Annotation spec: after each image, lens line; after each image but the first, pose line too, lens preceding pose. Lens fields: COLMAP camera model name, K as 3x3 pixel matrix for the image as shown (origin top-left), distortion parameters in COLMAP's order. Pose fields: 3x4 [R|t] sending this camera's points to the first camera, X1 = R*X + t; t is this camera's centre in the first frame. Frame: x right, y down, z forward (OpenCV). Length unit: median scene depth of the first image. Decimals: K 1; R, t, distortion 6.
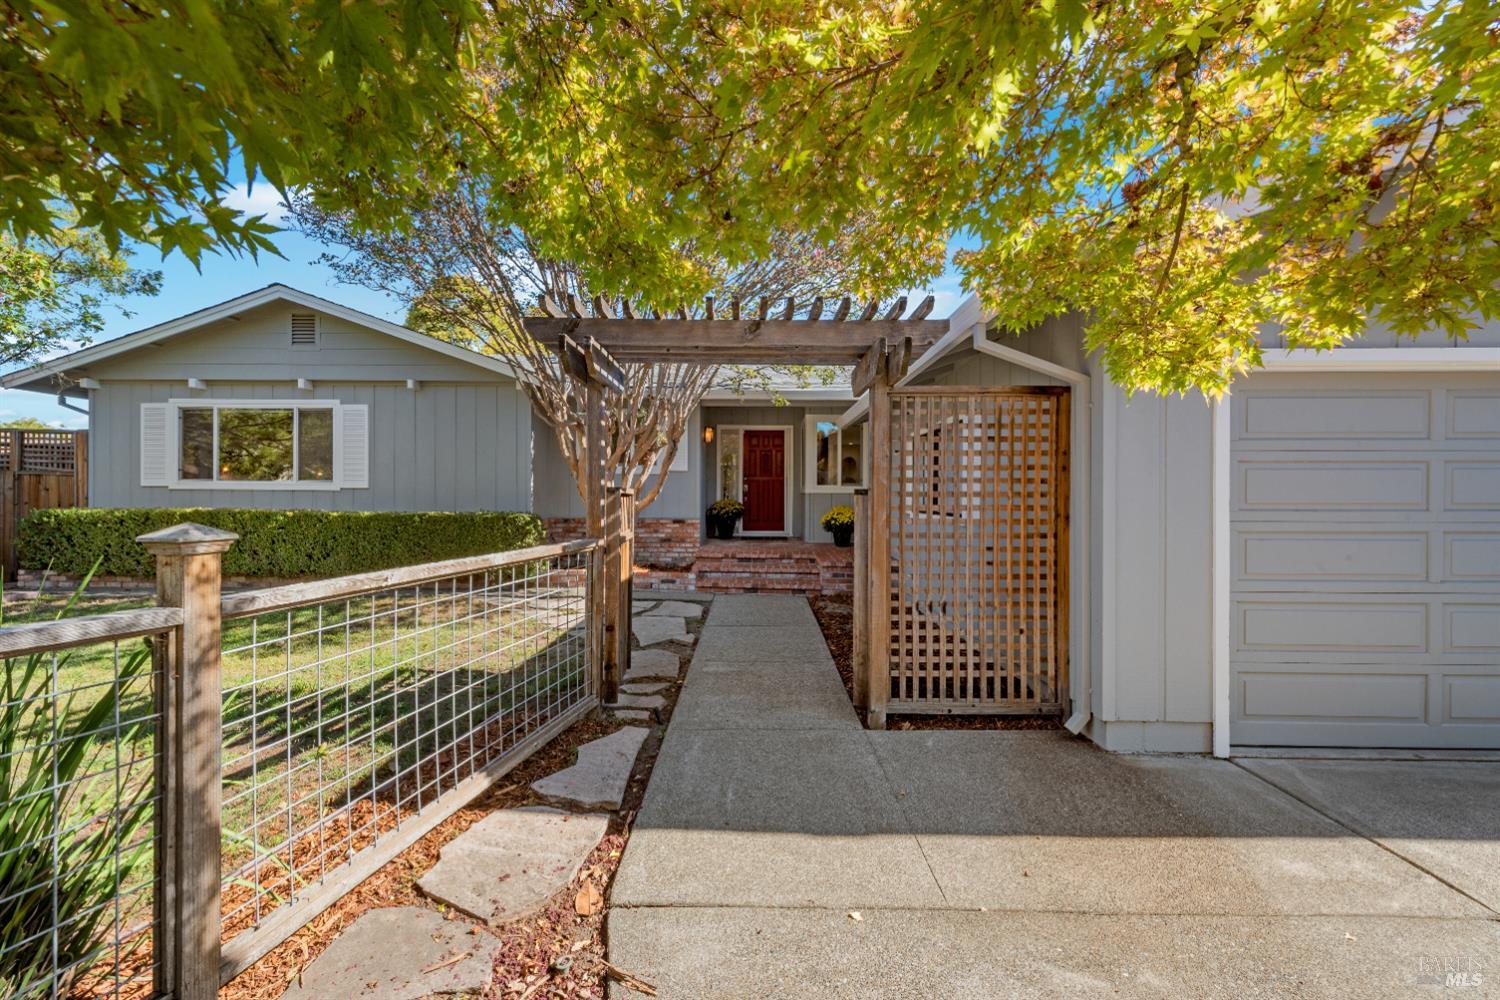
lens RADIAL K [[594.3, 0, 748.7], [0, 594.3, 498.7], [0, 0, 1]] dist [0.008548, -0.001172]
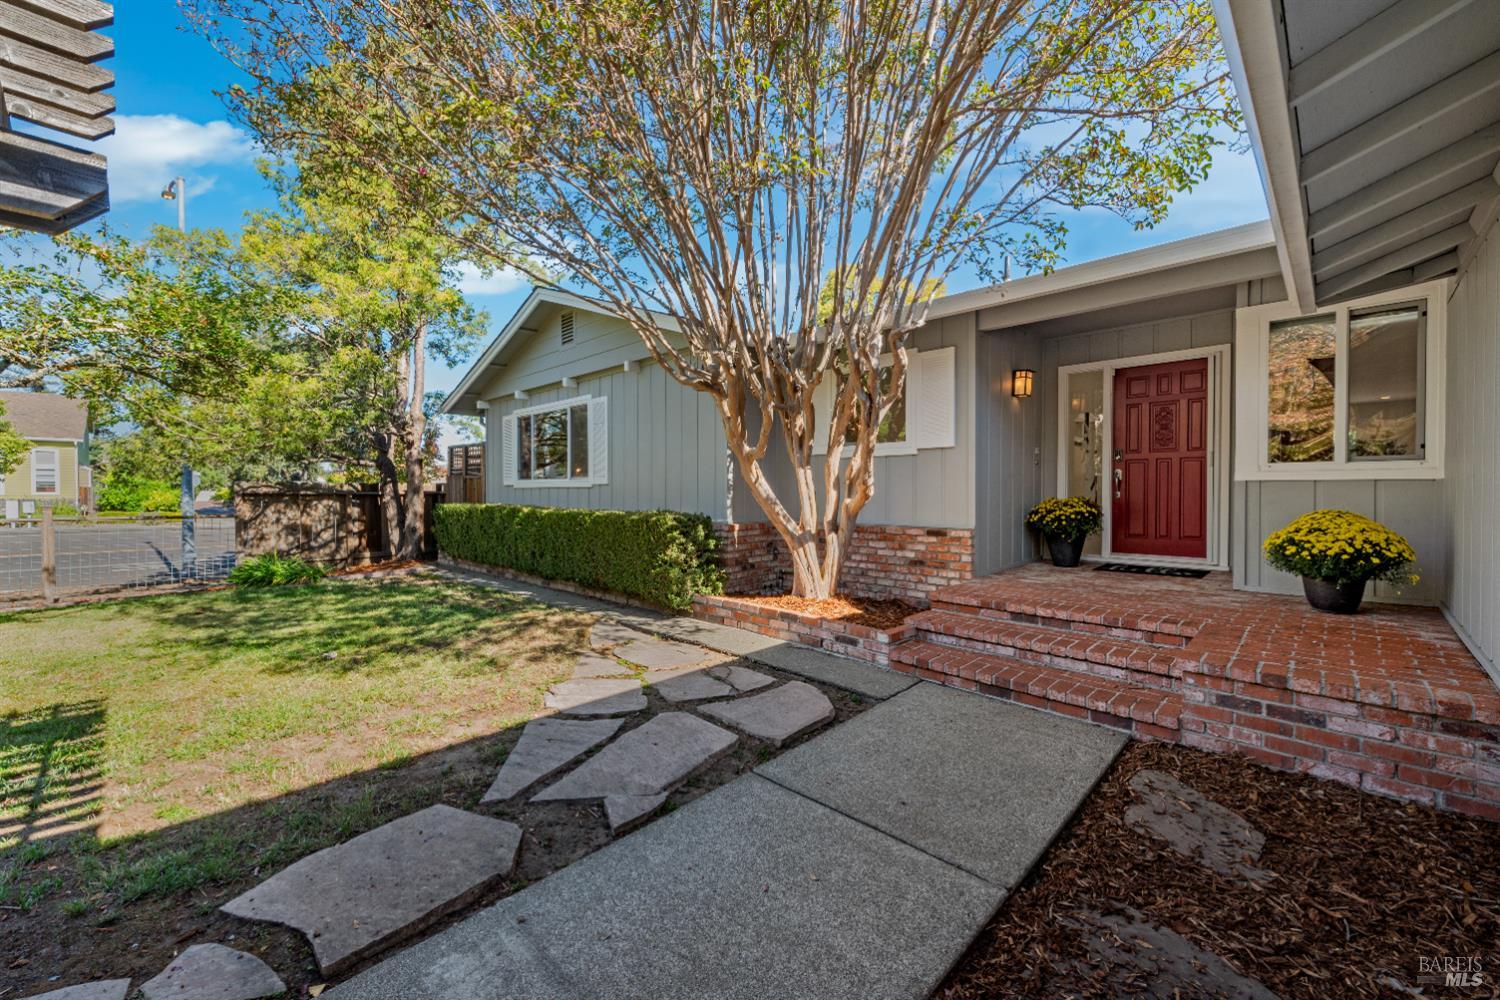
lens RADIAL K [[594.3, 0, 748.0], [0, 594.3, 499.4], [0, 0, 1]] dist [0.008548, -0.001172]
pose [[0.718561, 0.002038, -0.695461, 0.171596], [0.001615, 0.999988, 0.004600, 0.002101], [0.695462, -0.004429, 0.718549, 0.479655]]
